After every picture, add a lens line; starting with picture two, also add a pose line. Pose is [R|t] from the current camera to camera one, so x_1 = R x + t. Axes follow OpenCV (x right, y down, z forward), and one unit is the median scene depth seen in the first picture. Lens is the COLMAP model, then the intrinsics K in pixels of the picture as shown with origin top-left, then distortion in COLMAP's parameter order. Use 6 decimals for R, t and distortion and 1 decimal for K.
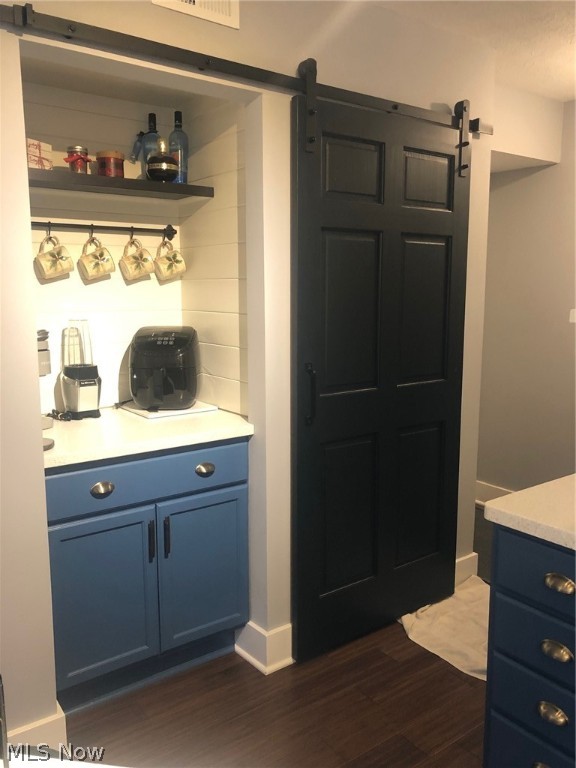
lens RADIAL K [[629.2, 0, 285.0], [0, 629.2, 381.4], [0, 0, 1]] dist [0.032875, -0.043118]
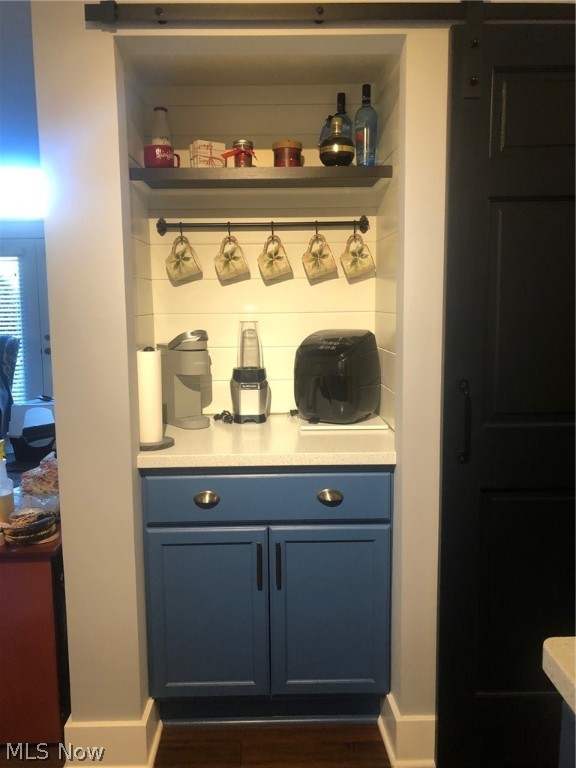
lens RADIAL K [[627.6, 0, 288.0], [0, 627.6, 378.5], [0, 0, 1]] dist [0.053234, -0.064941]
pose [[0.813406, 0.062082, -0.578374, 0.284558], [-0.073101, 0.997315, 0.004243, -0.017791], [0.577084, 0.038829, 0.815761, 0.248406]]
